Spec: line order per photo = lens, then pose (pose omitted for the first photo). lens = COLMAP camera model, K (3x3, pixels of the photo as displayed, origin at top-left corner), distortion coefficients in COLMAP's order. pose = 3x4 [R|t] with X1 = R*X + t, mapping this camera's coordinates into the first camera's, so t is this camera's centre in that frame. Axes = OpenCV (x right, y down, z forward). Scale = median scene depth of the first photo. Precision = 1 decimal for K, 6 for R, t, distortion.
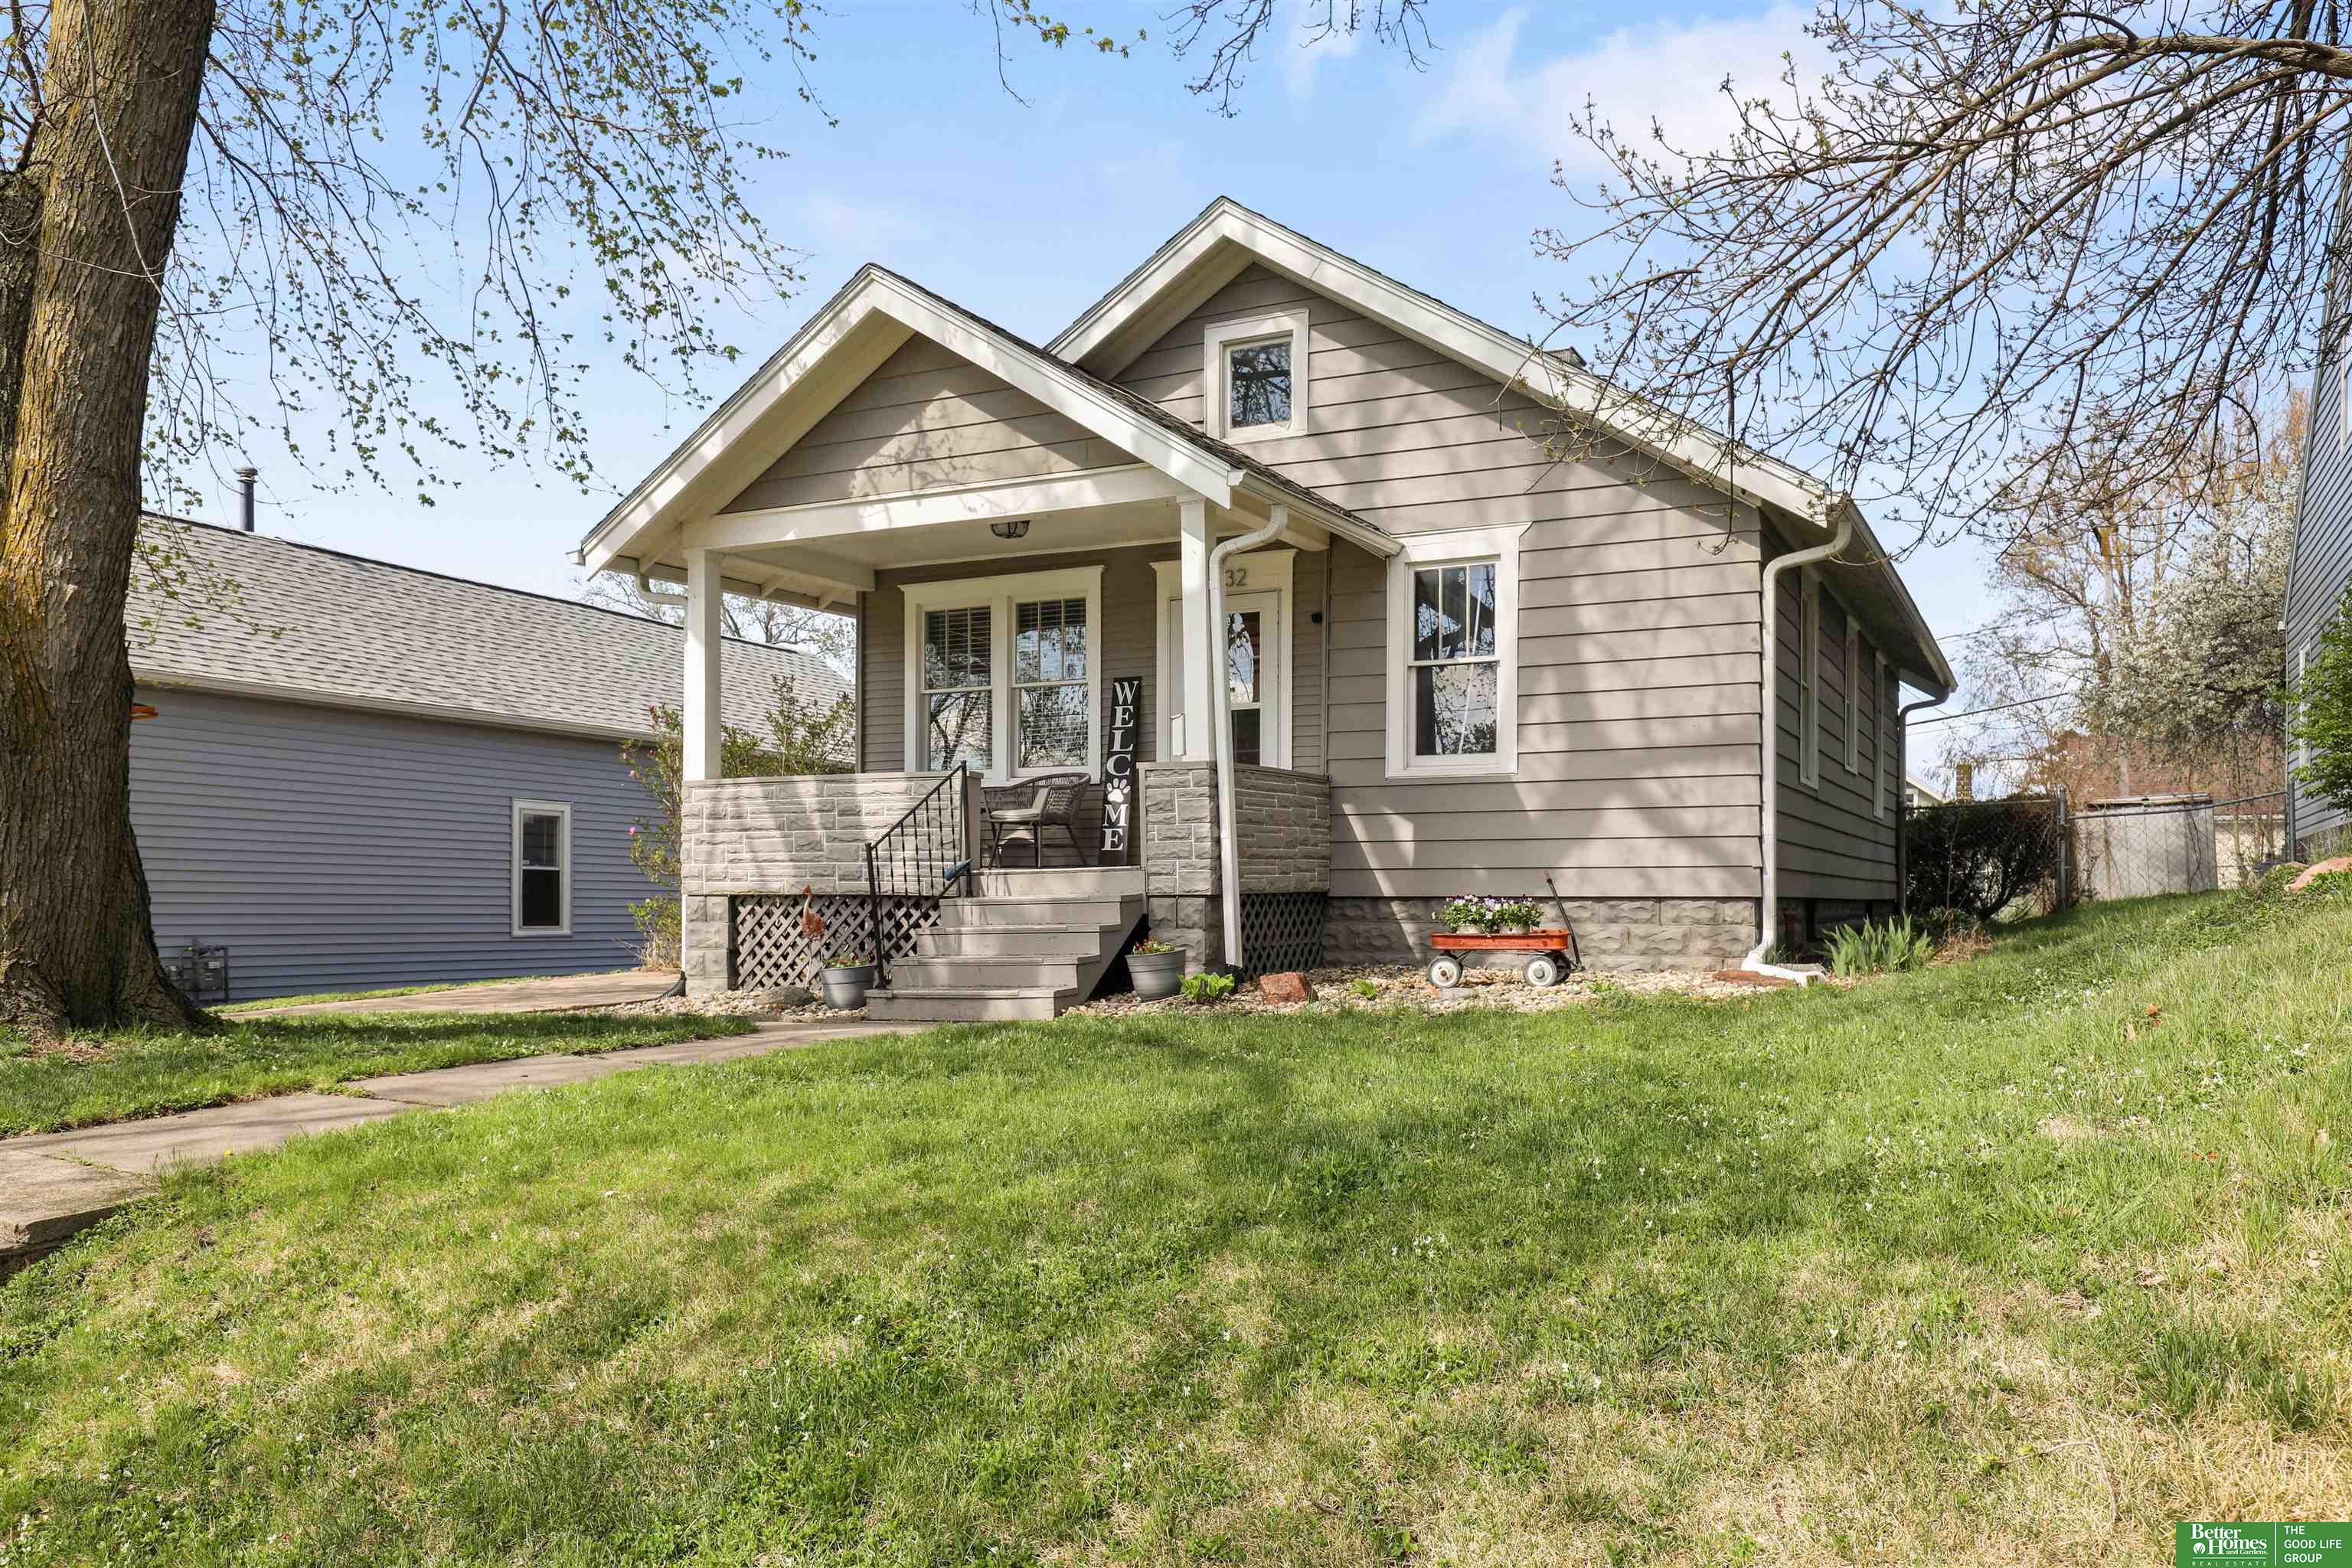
lens RADIAL K [[1759.6, 0, 1176.9], [0, 1759.6, 907.1], [0, 0, 1]] dist [0.009458, 0.006425]
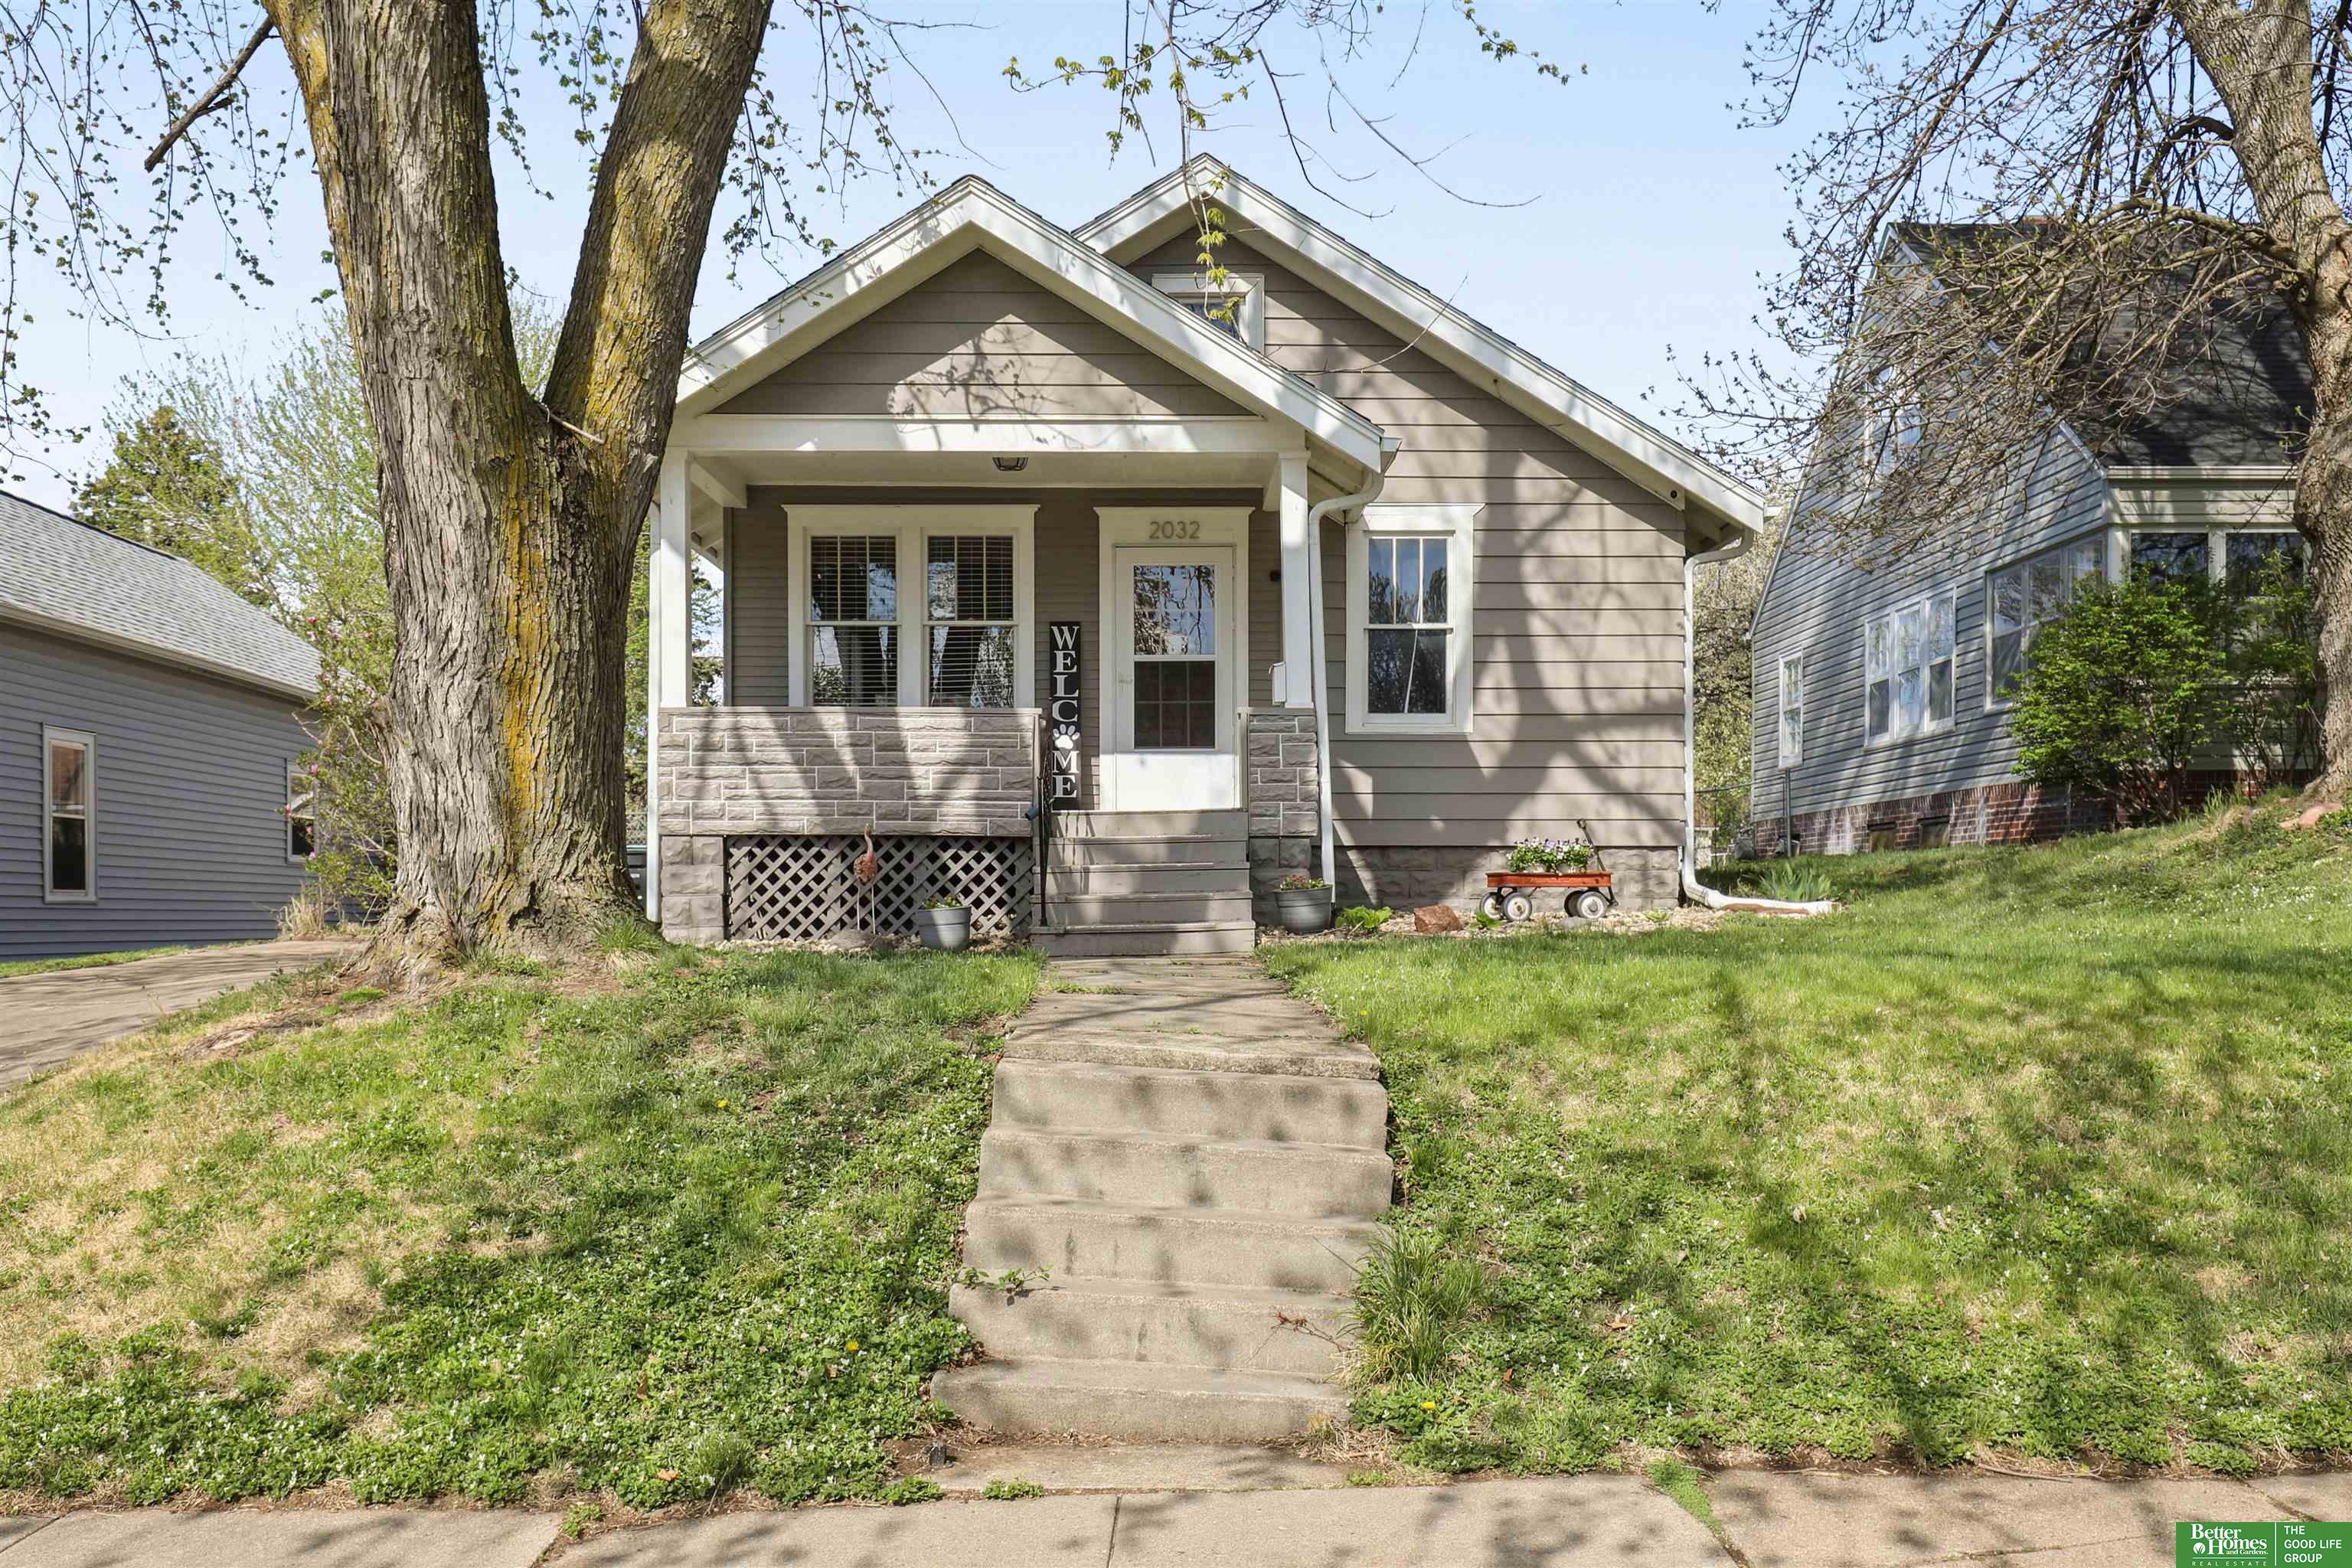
lens RADIAL K [[2008.8, 0, 1173.3], [0, 2008.8, 927.9], [0, 0, 1]] dist [0.009184, -0.004265]
pose [[0.891902, -0.006364, 0.452183, -0.531548], [0.002136, 0.999949, 0.009859, 0.032079], [-0.452223, -0.007827, 0.891871, -0.029227]]
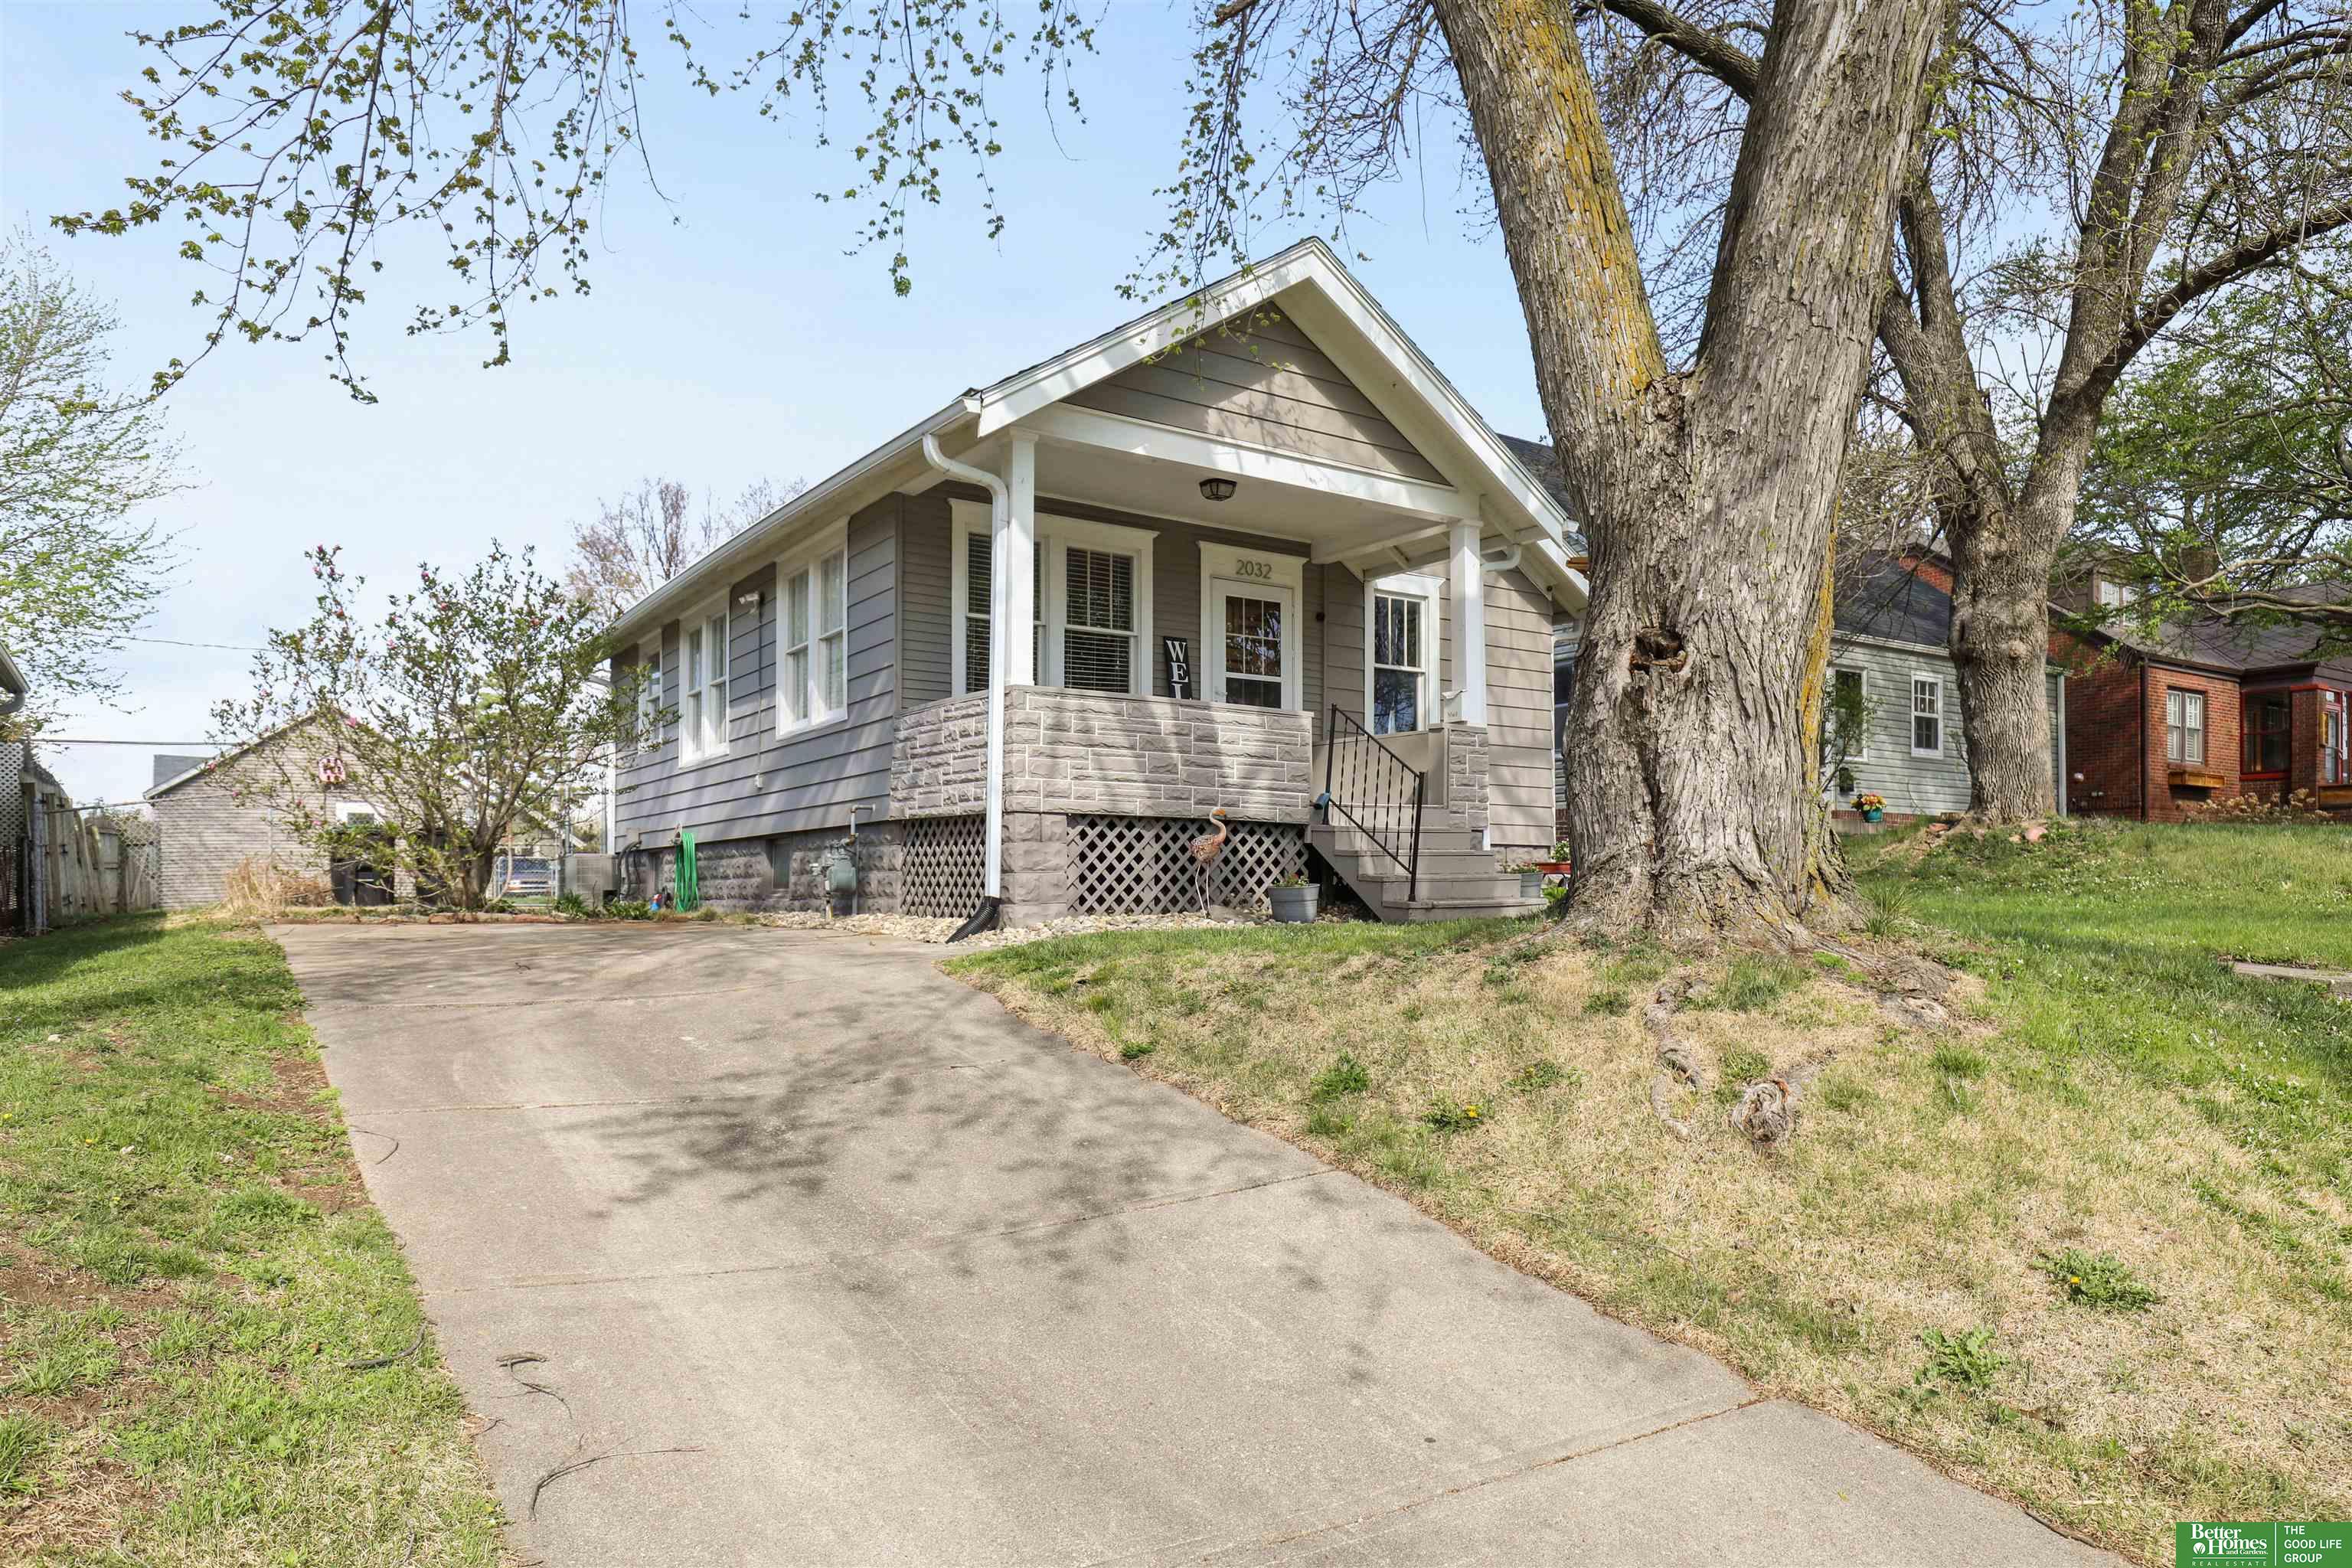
lens RADIAL K [[1525.8, 0, 1180.2], [0, 1525.8, 841.4], [0, 0, 1]] dist [0.043025, 0.000282]
pose [[0.486802, 0.032667, 0.872901, -0.952202], [-0.002787, 0.999353, -0.035845, 0.037158], [-0.873508, 0.015017, 0.486578, 0.574879]]
